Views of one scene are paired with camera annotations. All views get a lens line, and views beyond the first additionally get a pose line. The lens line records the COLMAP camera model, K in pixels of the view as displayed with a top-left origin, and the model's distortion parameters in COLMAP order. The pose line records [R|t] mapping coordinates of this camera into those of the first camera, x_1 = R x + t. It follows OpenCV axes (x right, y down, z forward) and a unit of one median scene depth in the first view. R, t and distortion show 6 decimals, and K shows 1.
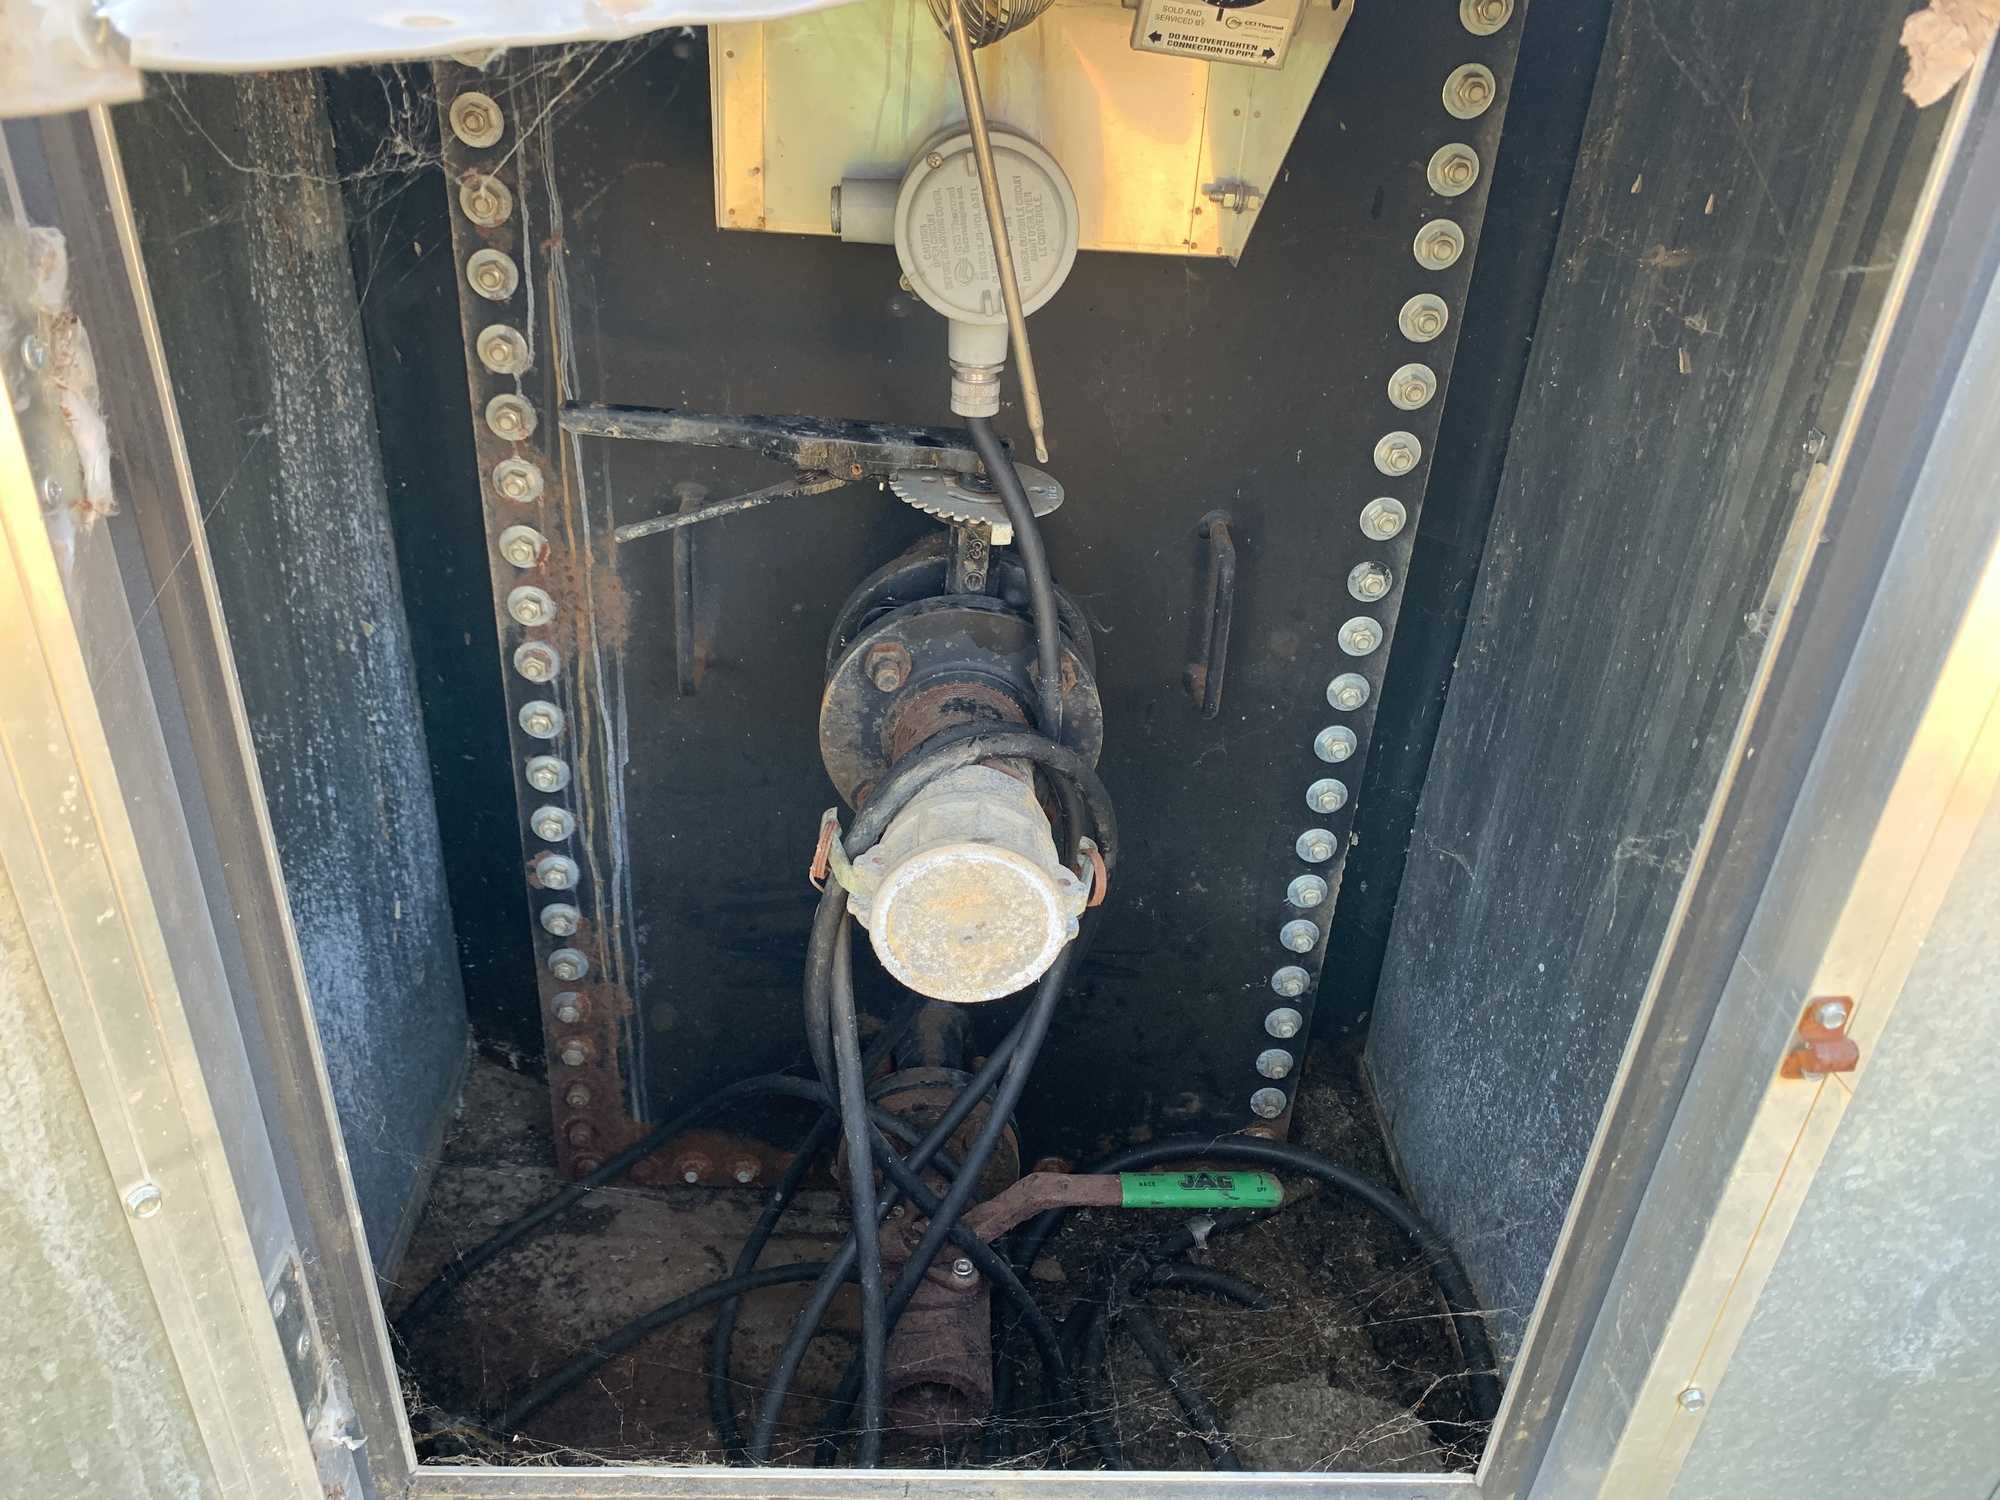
lens RADIAL K [[1478.4, 0, 1000.0], [0, 1478.4, 750.0], [0, 0, 1]] dist [0.062838, -0.168701]
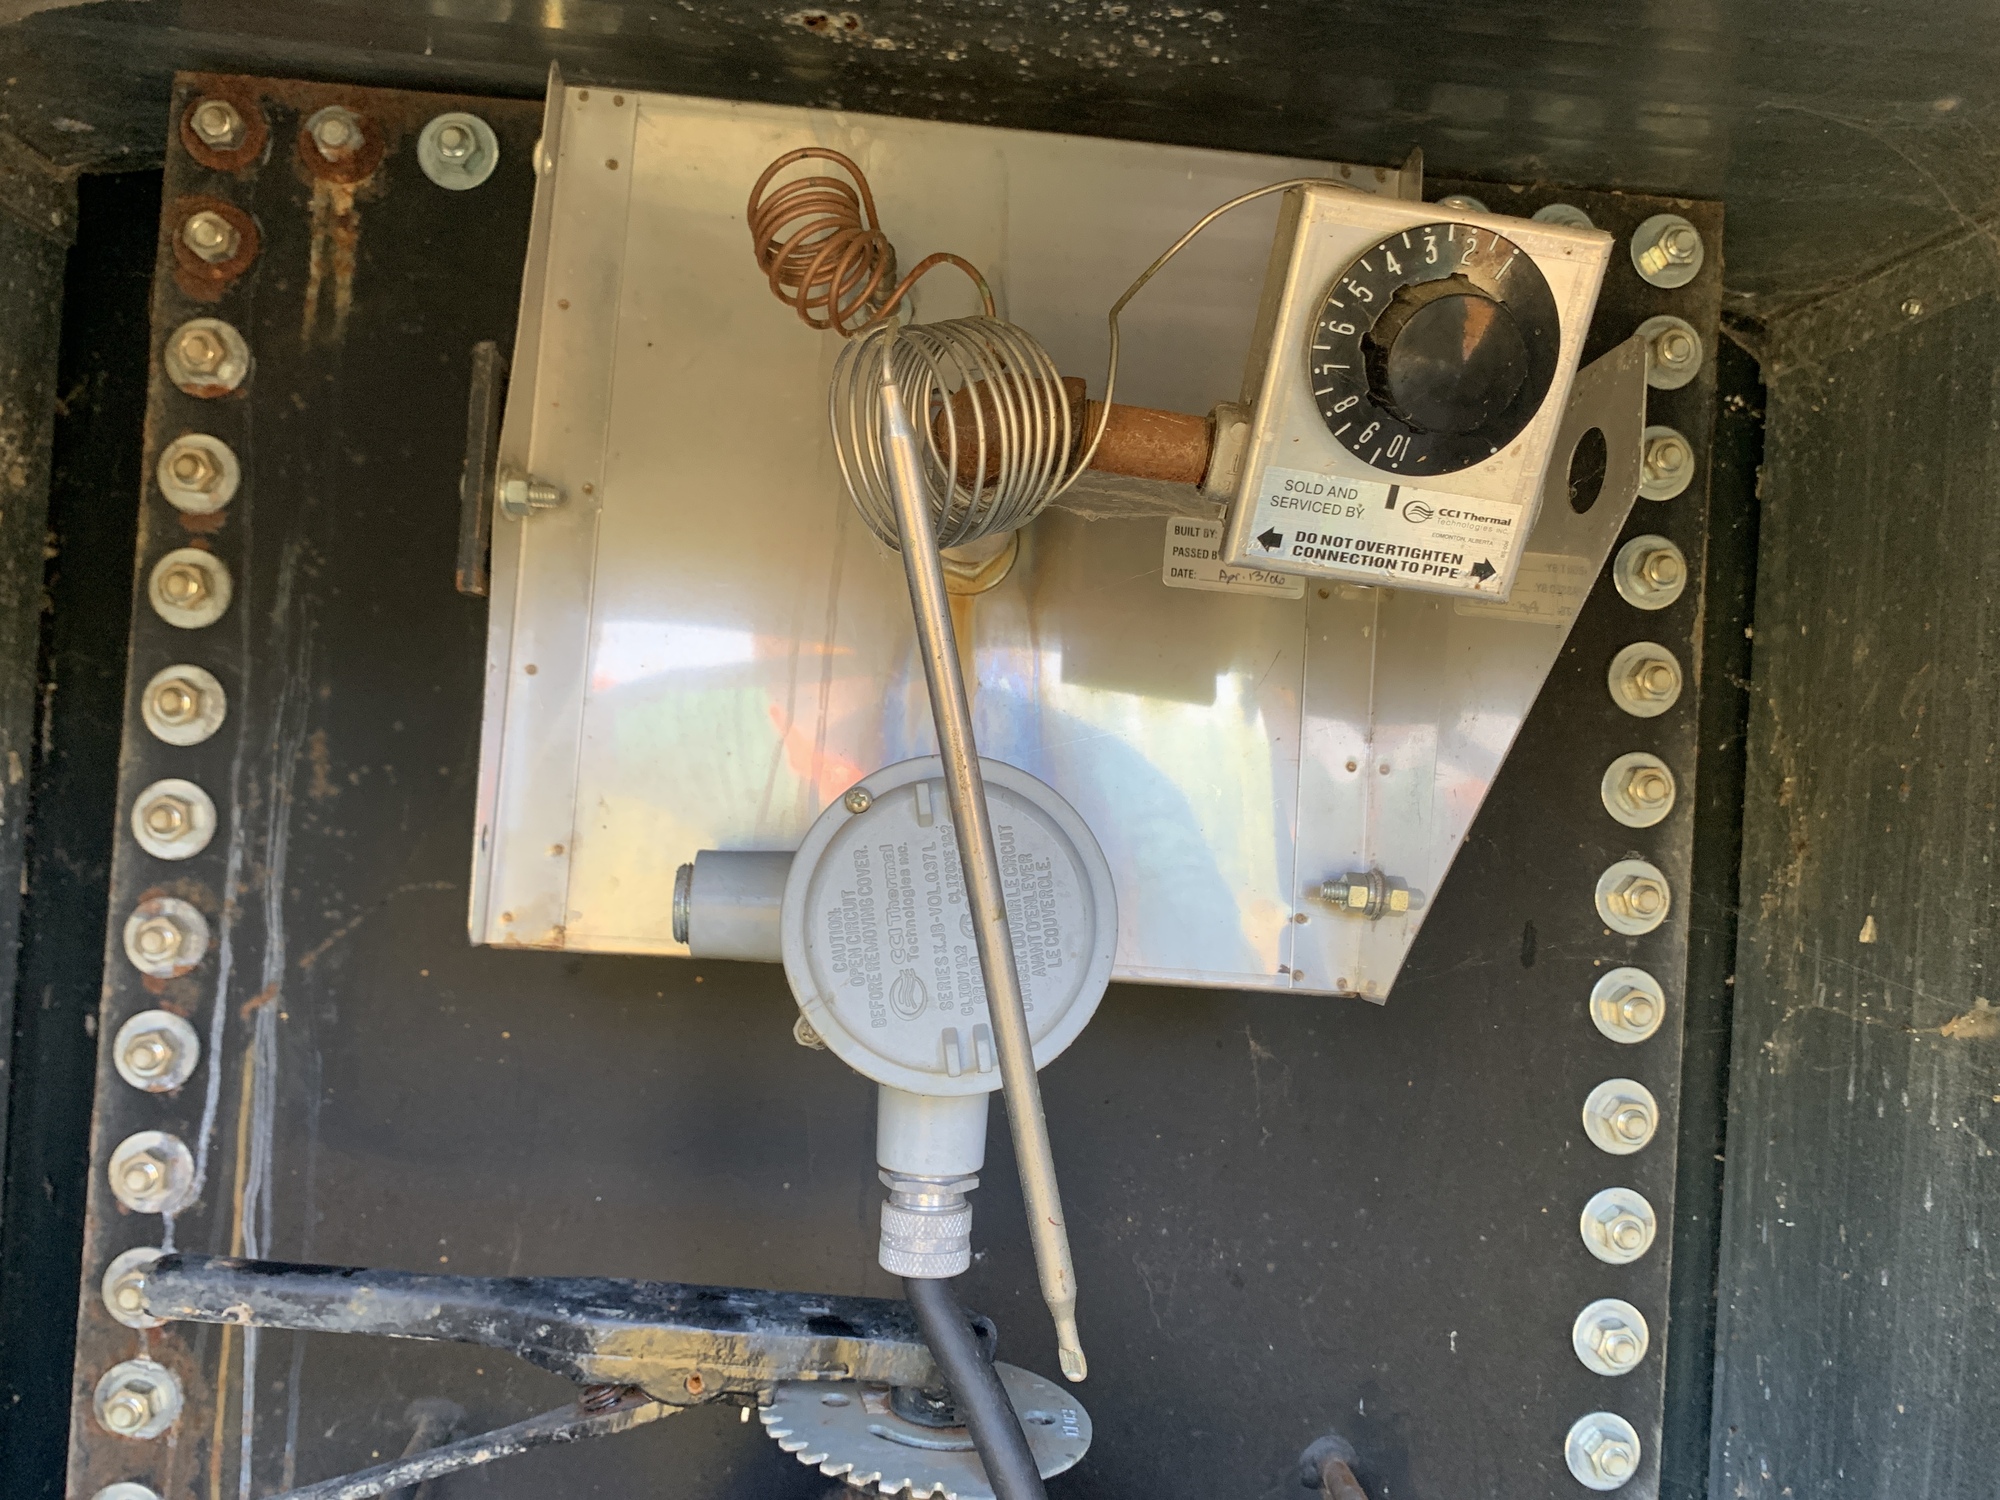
lens RADIAL K [[1534.8, 0, 991.7], [0, 1534.8, 730.4], [0, 0, 1]] dist [0.036313, -0.046921]
pose [[0.999620, 0.001946, 0.027505, -0.006733], [0.013017, 0.846038, -0.532964, -0.076540], [-0.024308, 0.533120, 0.845690, 0.341977]]
